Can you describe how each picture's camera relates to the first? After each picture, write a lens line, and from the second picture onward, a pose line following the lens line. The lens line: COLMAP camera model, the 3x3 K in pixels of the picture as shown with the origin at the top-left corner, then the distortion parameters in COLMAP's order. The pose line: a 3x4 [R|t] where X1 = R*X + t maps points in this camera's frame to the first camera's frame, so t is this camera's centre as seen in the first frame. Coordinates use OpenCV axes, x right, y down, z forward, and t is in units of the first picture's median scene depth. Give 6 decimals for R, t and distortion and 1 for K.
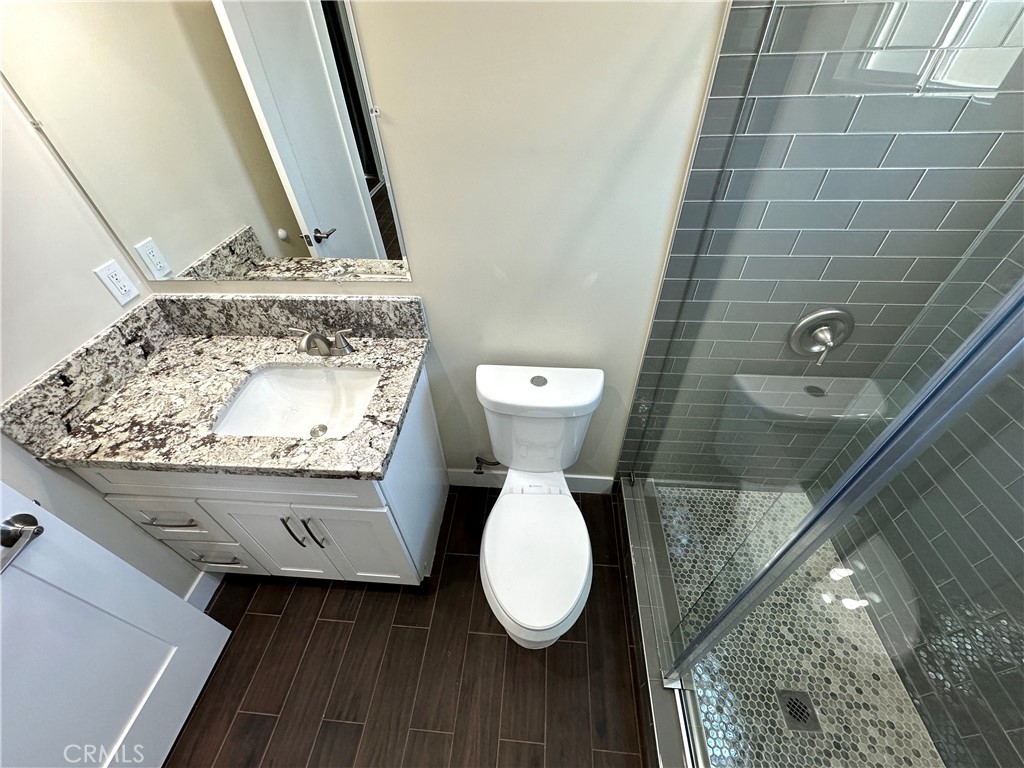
lens RADIAL K [[406.0, 0, 514.9], [0, 406.0, 384.8], [0, 0, 1]] dist [-0.003600, 0.000748]
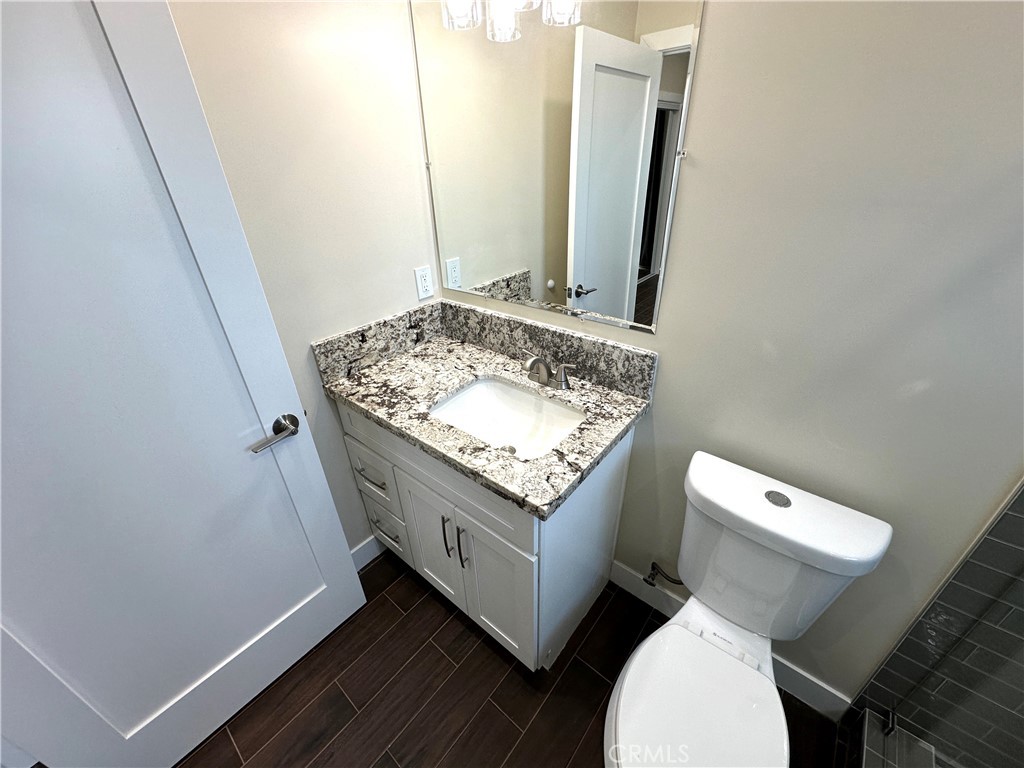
lens RADIAL K [[406.0, 0, 514.2], [0, 406.0, 389.9], [0, 0, 1]] dist [-0.003600, 0.000748]
pose [[0.815975, 0.287450, -0.501555, -0.018959], [-0.387258, 0.915965, -0.105069, 0.073256], [0.429205, 0.279965, 0.858722, 0.116870]]
